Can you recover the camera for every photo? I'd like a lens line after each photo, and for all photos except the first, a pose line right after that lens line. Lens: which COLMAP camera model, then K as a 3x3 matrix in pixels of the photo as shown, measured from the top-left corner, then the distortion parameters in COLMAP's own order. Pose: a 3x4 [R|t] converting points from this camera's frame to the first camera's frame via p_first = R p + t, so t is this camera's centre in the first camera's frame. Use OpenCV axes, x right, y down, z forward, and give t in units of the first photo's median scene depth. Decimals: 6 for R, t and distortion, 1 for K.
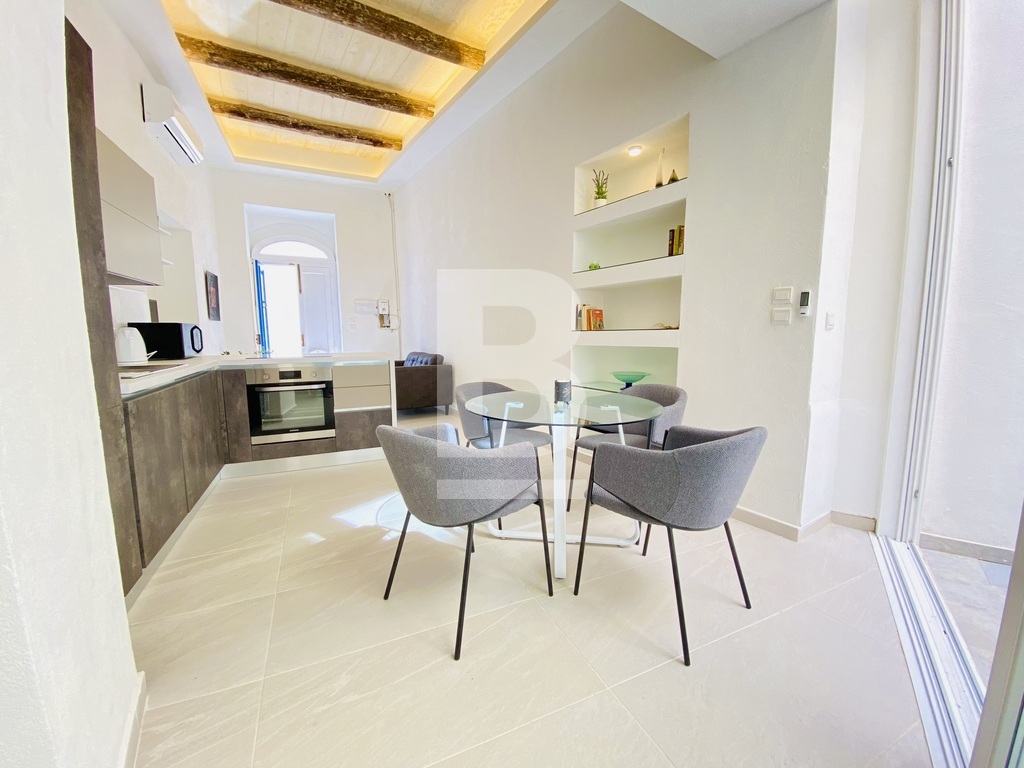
lens RADIAL K [[416.7, 0, 511.0], [0, 416.7, 383.0], [0, 0, 1]] dist [0.014985, -0.017996]
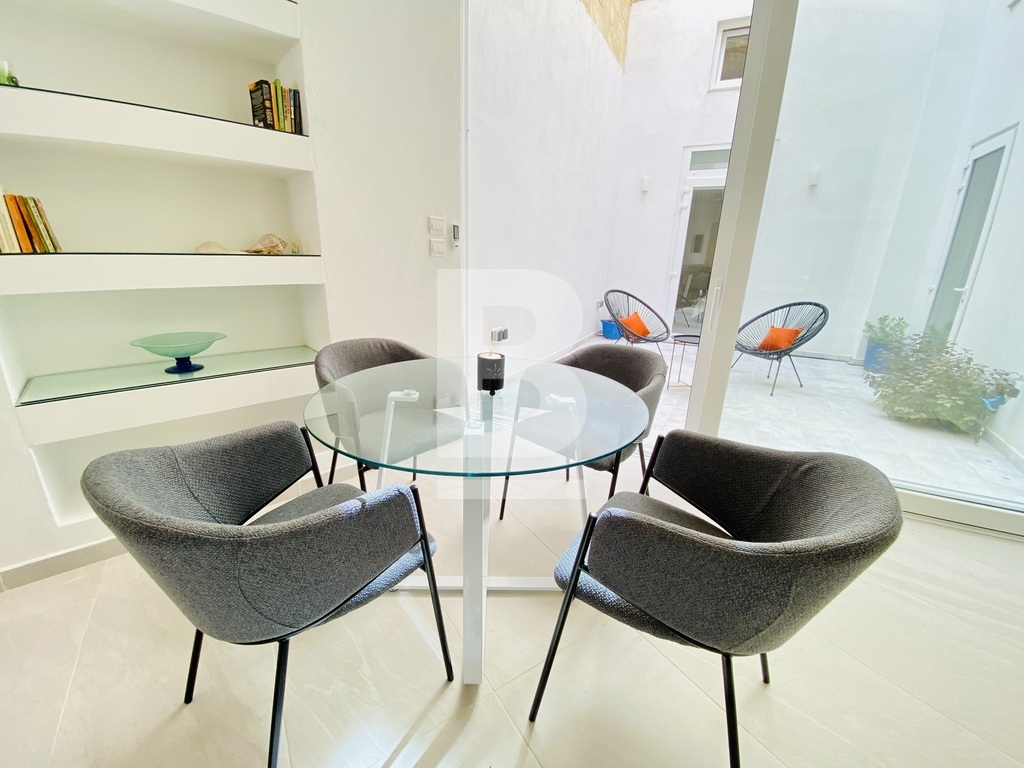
lens RADIAL K [[416.7, 0, 507.4], [0, 416.7, 386.4], [0, 0, 1]] dist [0.014985, -0.017996]
pose [[-0.152238, -0.298455, 0.942204, -0.241270], [0.093047, 0.944754, 0.314297, -0.079444], [-0.983954, 0.135517, -0.116057, 0.558729]]
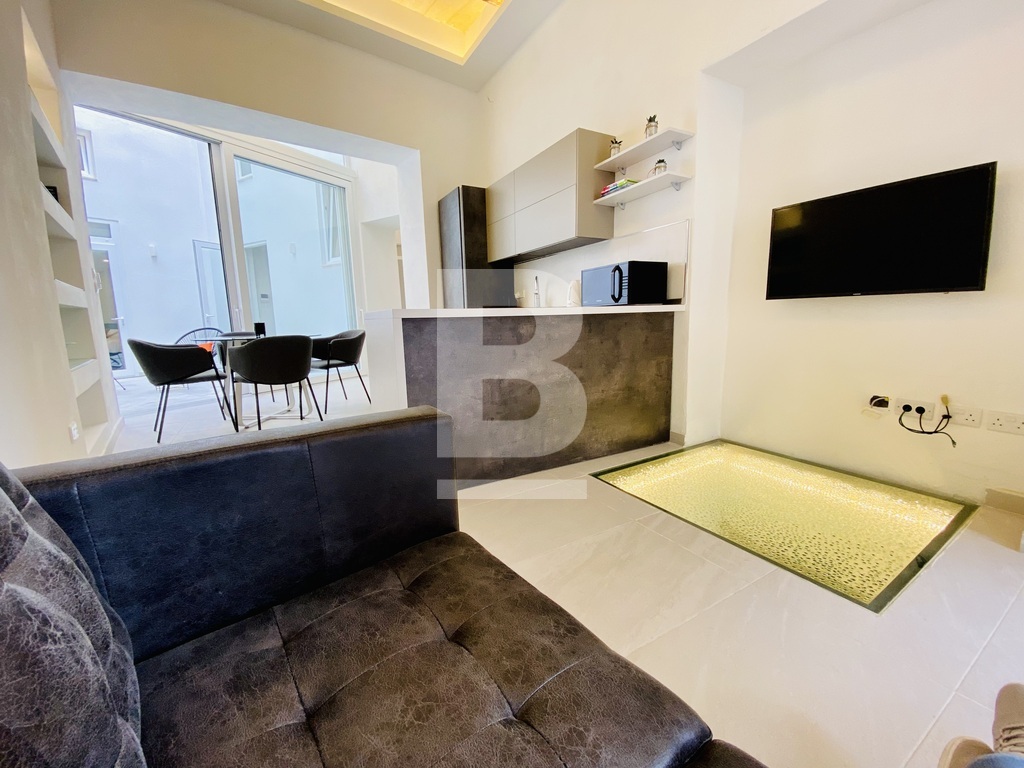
lens RADIAL K [[416.7, 0, 509.4], [0, 416.7, 382.0], [0, 0, 1]] dist [0.014985, -0.017996]
pose [[-0.995350, 0.040528, -0.087388, -0.401424], [0.014740, 0.960584, 0.277599, -0.126354], [0.095194, 0.275020, -0.956714, 1.517043]]
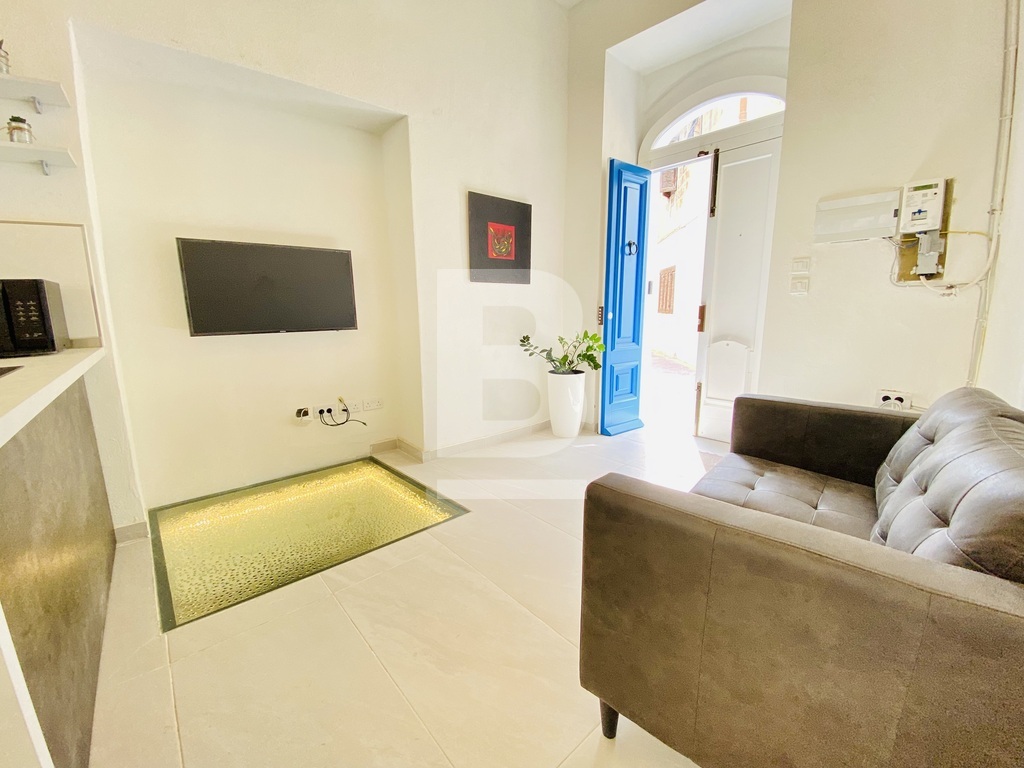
lens RADIAL K [[416.7, 0, 510.1], [0, 416.7, 385.3], [0, 0, 1]] dist [0.014985, -0.017996]
pose [[0.269651, 0.172576, -0.947368, -0.169253], [-0.108801, 0.982970, 0.148094, -0.132130], [0.956792, 0.063141, 0.283835, 1.178410]]
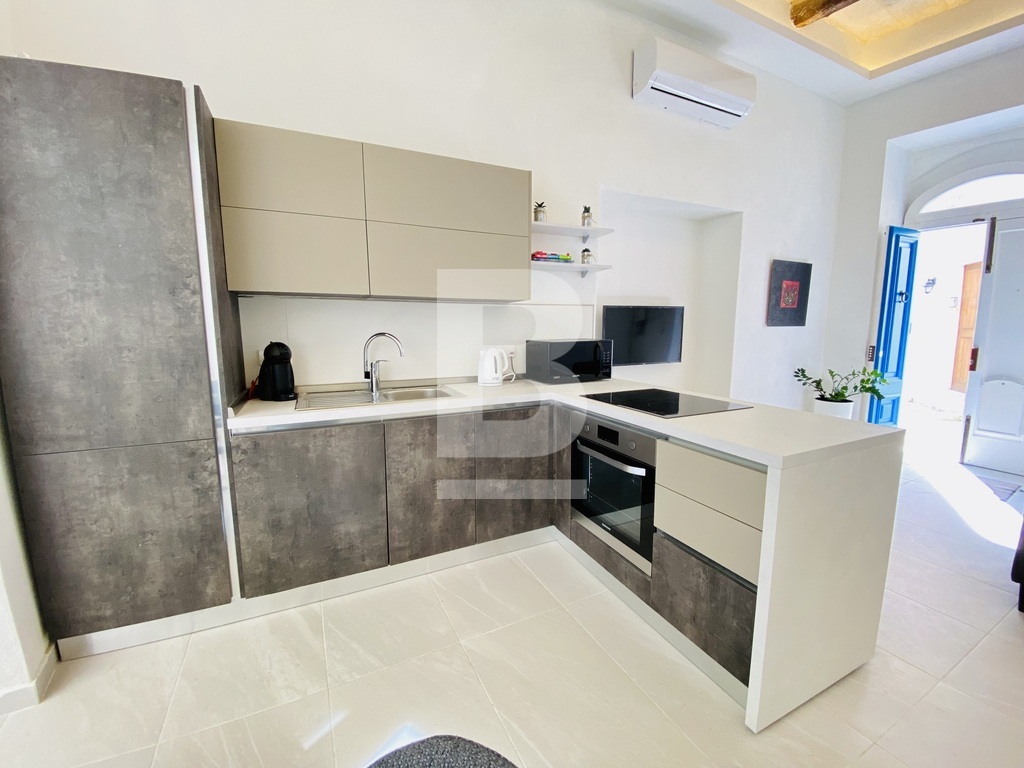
lens RADIAL K [[416.7, 0, 510.5], [0, 416.7, 382.5], [0, 0, 1]] dist [0.014985, -0.017996]
pose [[0.028077, 0.139897, -0.989768, 0.030262], [-0.121976, 0.983238, 0.135514, -0.128017], [0.992136, 0.116924, 0.044670, 0.684890]]
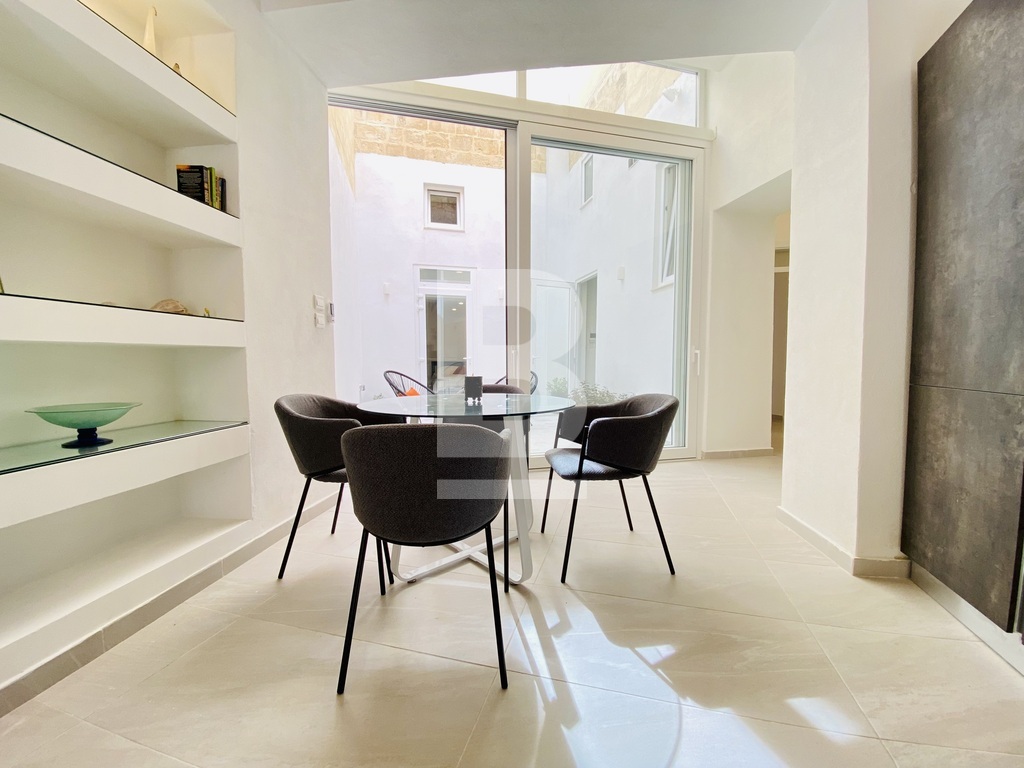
lens RADIAL K [[416.7, 0, 515.5], [0, 416.7, 386.0], [0, 0, 1]] dist [0.014985, -0.017996]
pose [[-0.765460, -0.035635, 0.642496, -0.290810], [0.083023, 0.984651, 0.153525, -0.063006], [-0.638105, 0.170859, -0.750753, 0.874169]]
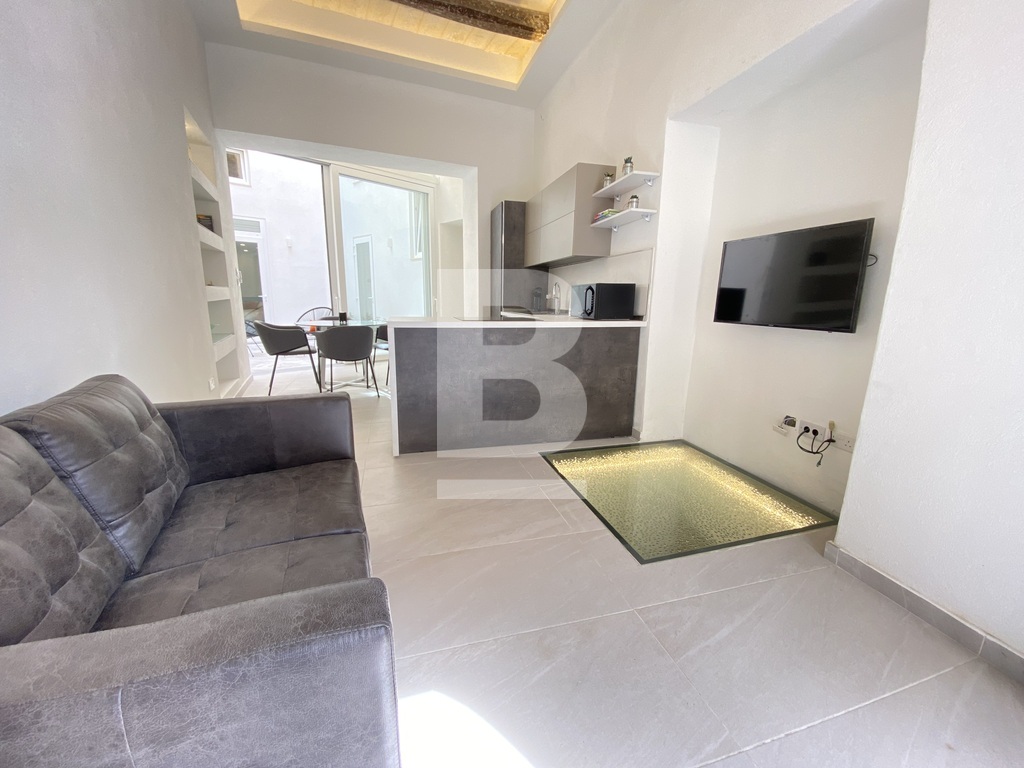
lens RADIAL K [[416.7, 0, 510.9], [0, 416.7, 382.6], [0, 0, 1]] dist [0.014985, -0.017996]
pose [[-0.987992, -0.044579, 0.147935, -0.614066], [0.005395, 0.946935, 0.321381, -0.198209], [-0.154411, 0.318320, -0.935323, 1.671747]]
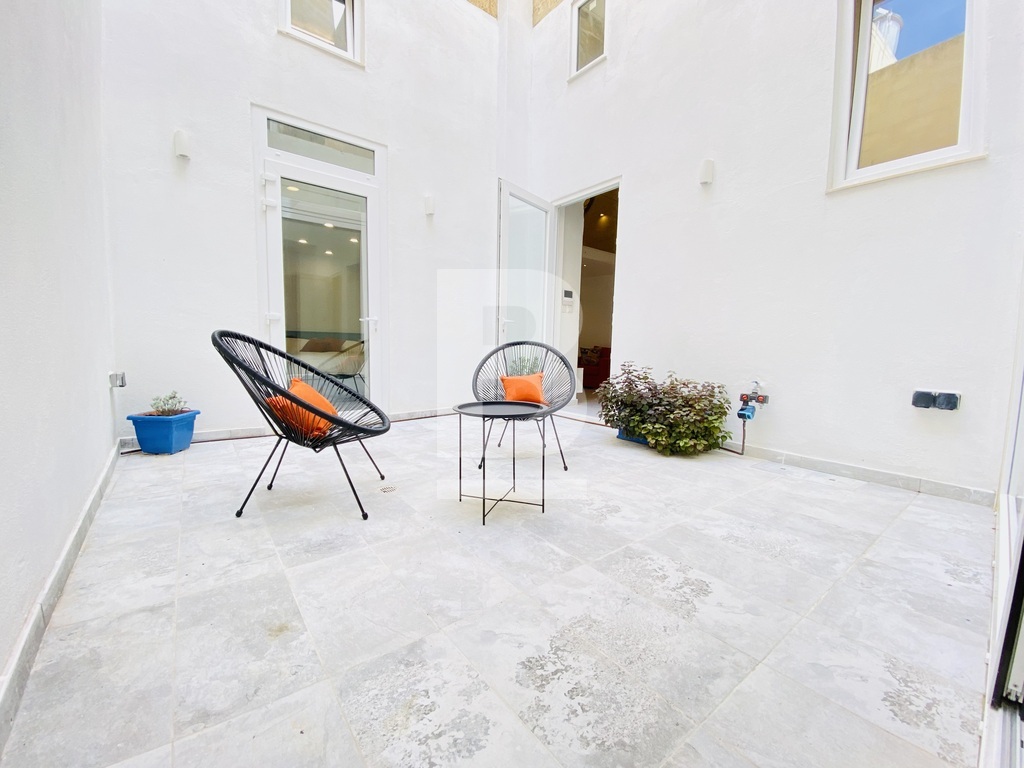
lens RADIAL K [[416.7, 0, 510.3], [0, 416.7, 385.1], [0, 0, 1]] dist [0.014985, -0.017996]
pose [[-0.965352, -0.037710, 0.258213, 0.513859], [0.017753, 0.977720, 0.209160, 0.035084], [-0.260347, 0.206497, -0.943175, 0.456300]]
